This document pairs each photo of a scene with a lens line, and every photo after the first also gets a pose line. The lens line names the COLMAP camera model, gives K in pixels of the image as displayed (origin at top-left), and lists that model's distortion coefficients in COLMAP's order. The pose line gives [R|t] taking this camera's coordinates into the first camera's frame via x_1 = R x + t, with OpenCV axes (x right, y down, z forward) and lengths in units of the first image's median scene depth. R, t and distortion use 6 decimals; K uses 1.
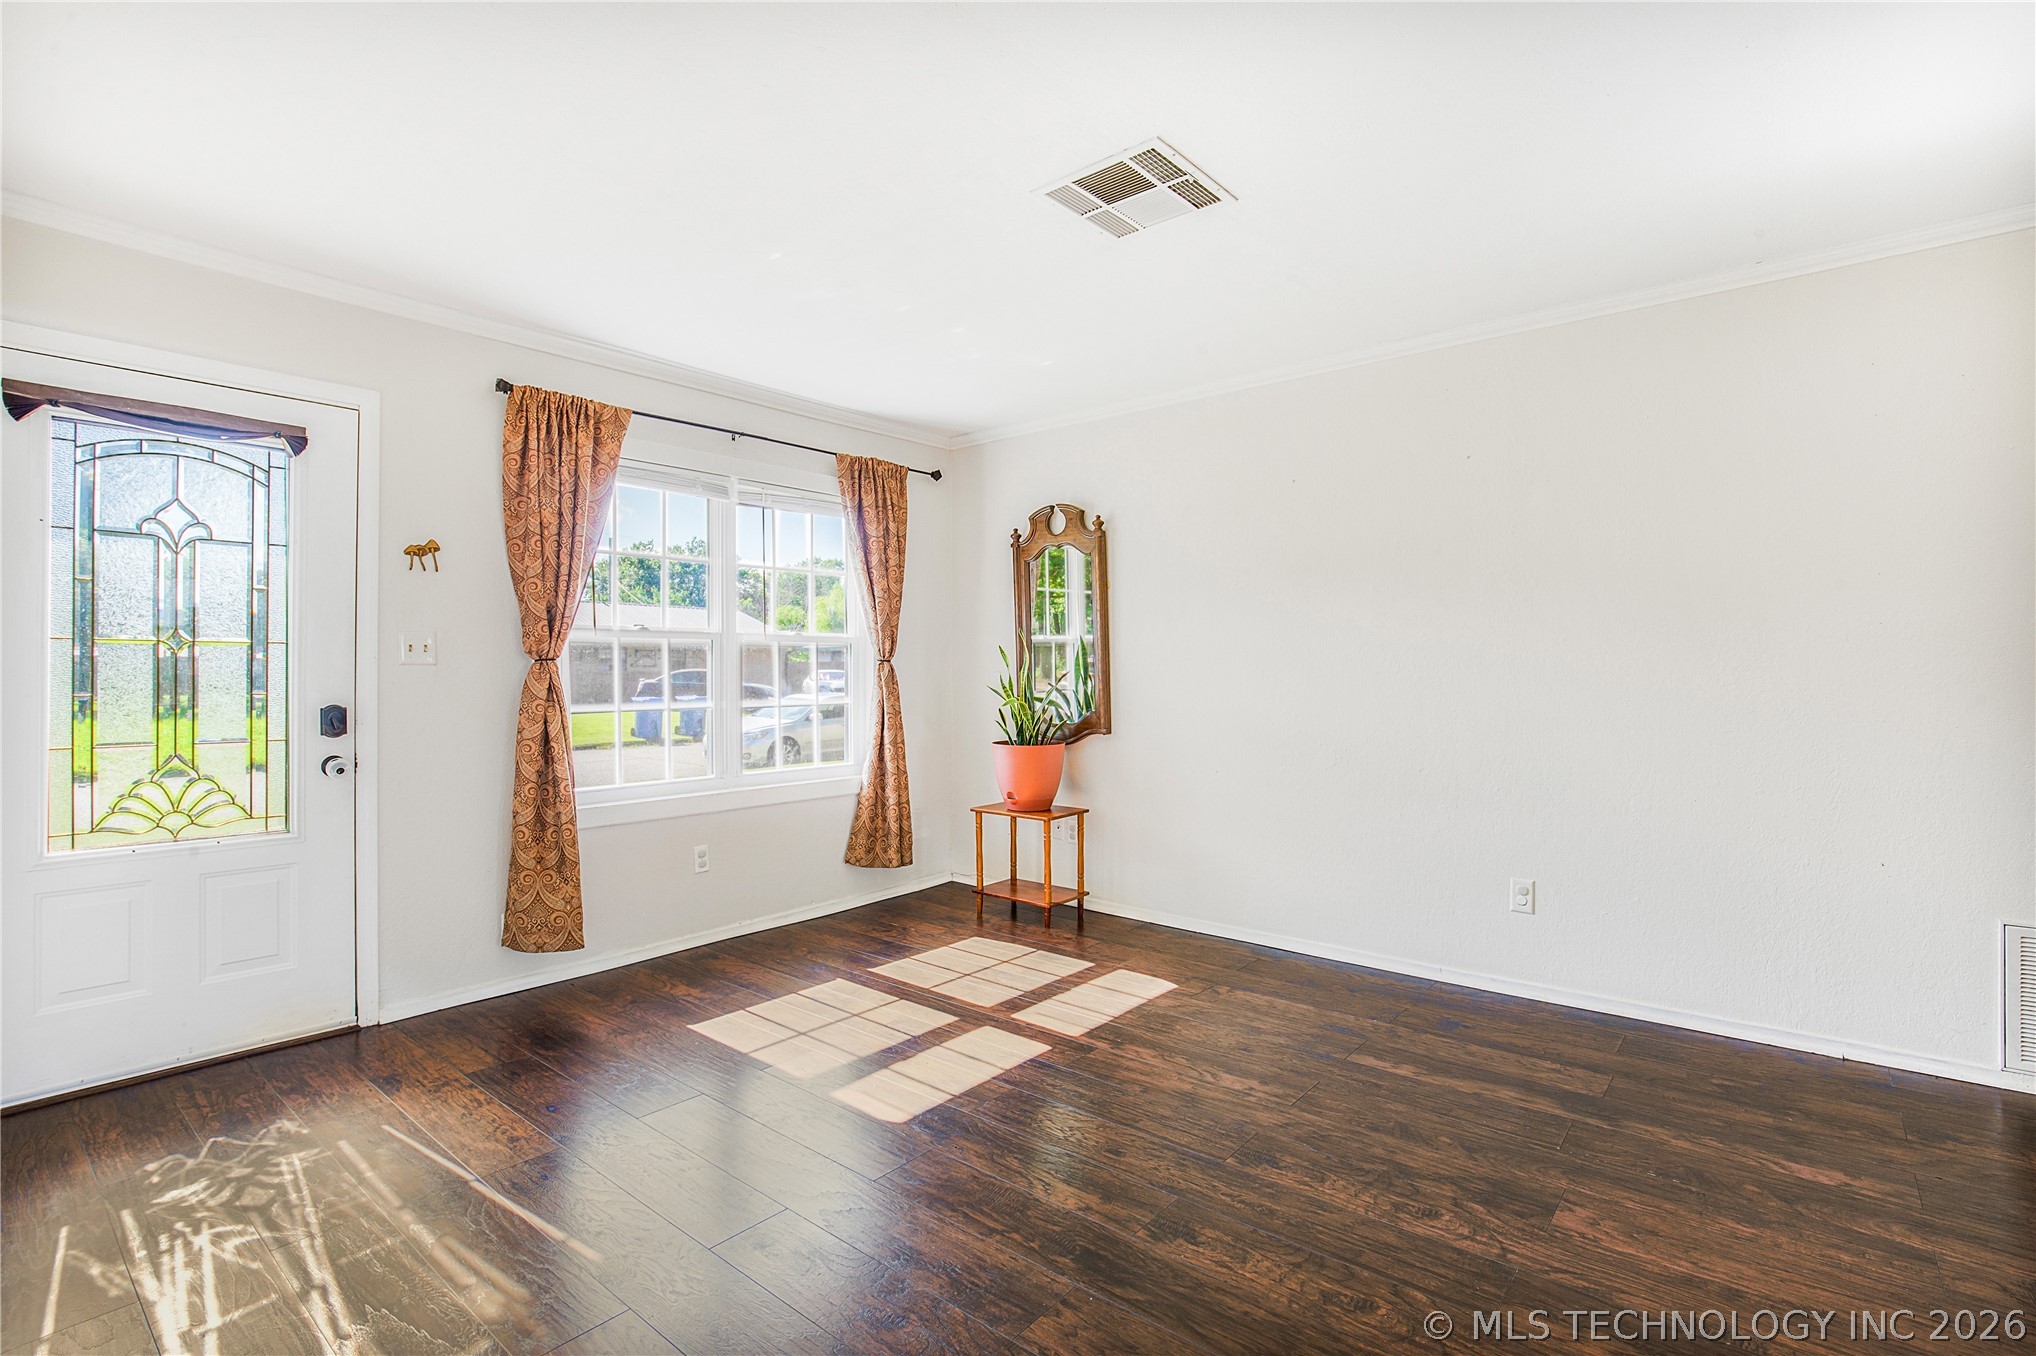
lens RADIAL K [[935.3, 0, 1028.7], [0, 935.3, 670.6], [0, 0, 1]] dist [-0.015115, 0.001883]
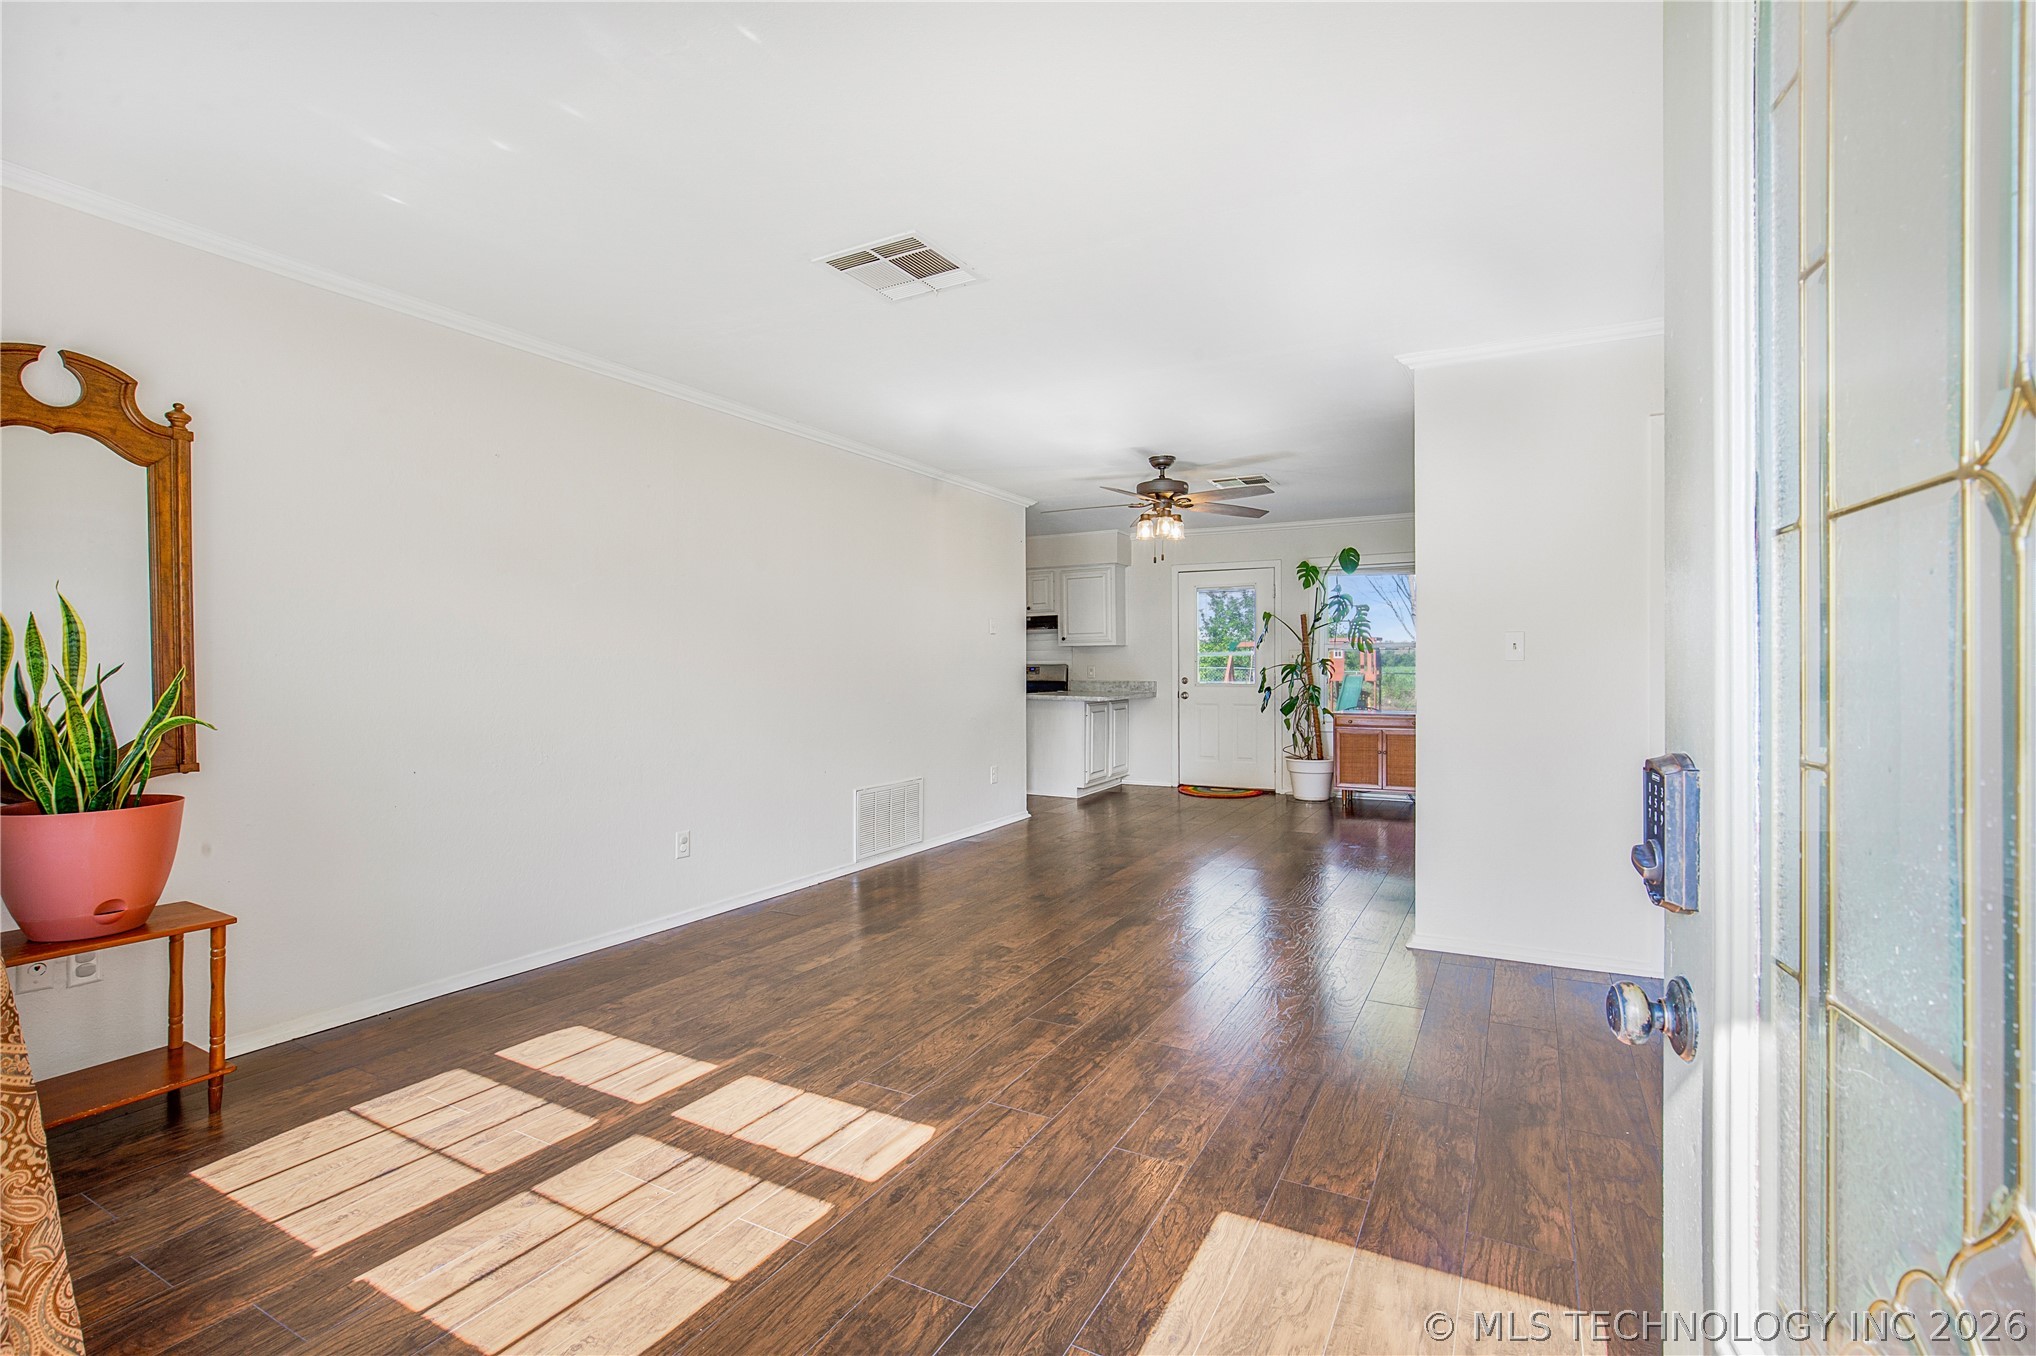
lens RADIAL K [[935.3, 0, 1028.7], [0, 935.3, 670.6], [0, 0, 1]] dist [-0.015115, 0.001883]
pose [[-0.184470, -0.005180, 0.982825, -0.901463], [-0.001647, 0.999986, 0.004961, 0.000636], [-0.982837, -0.000704, -0.184476, 0.875831]]
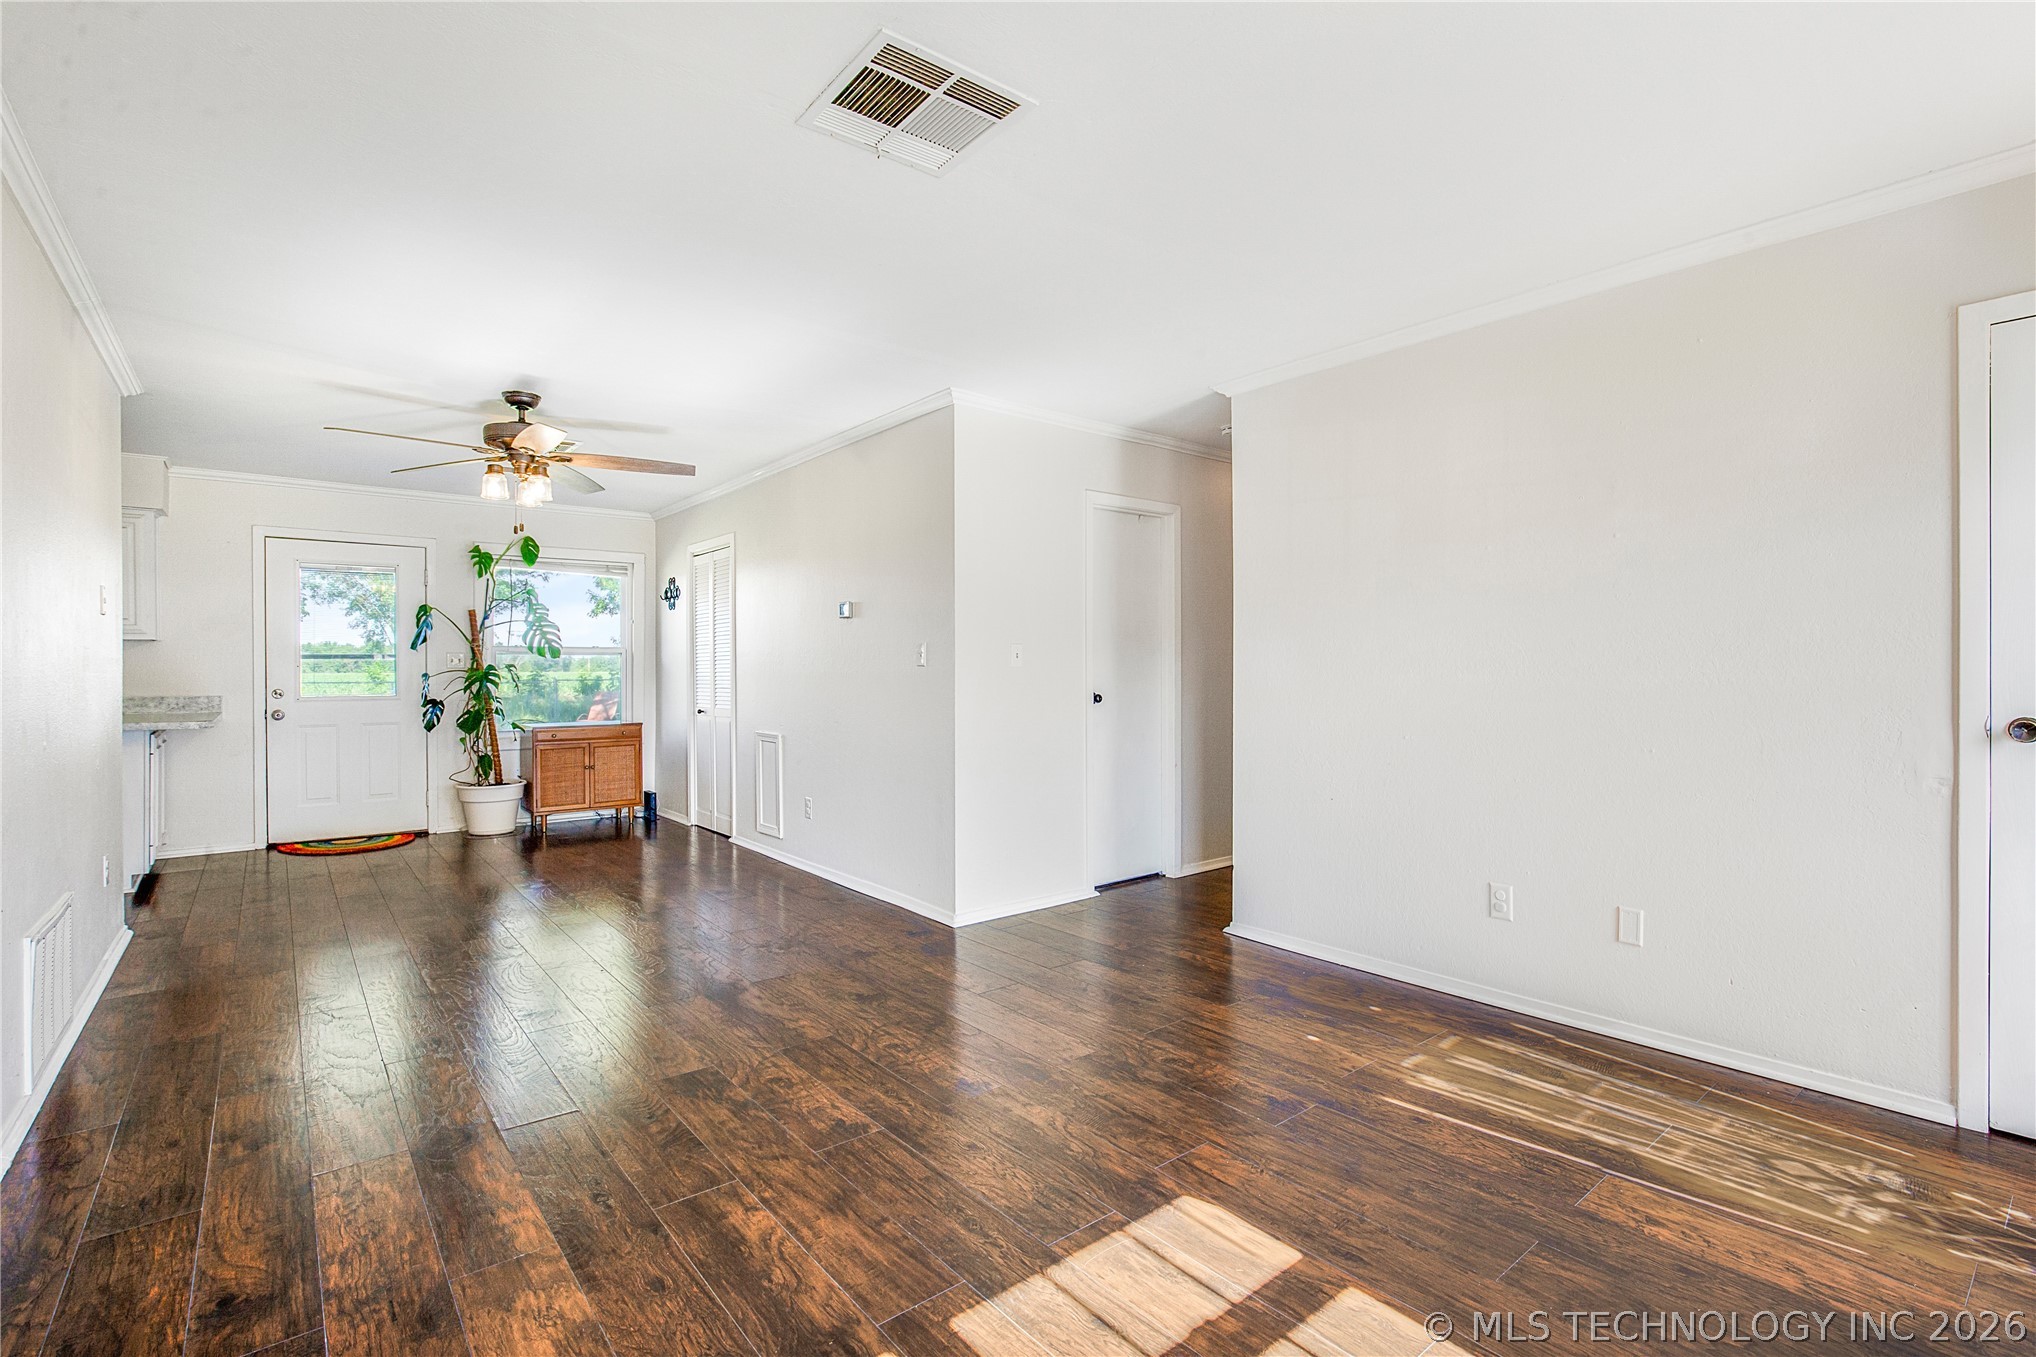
lens RADIAL K [[935.3, 0, 1028.7], [0, 935.3, 671.1], [0, 0, 1]] dist [-0.015115, 0.001883]
pose [[-0.980602, 0.001088, 0.196006, -0.124091], [0.000690, 0.999998, -0.002096, 0.001652], [-0.196007, -0.001920, -0.980601, 1.494649]]
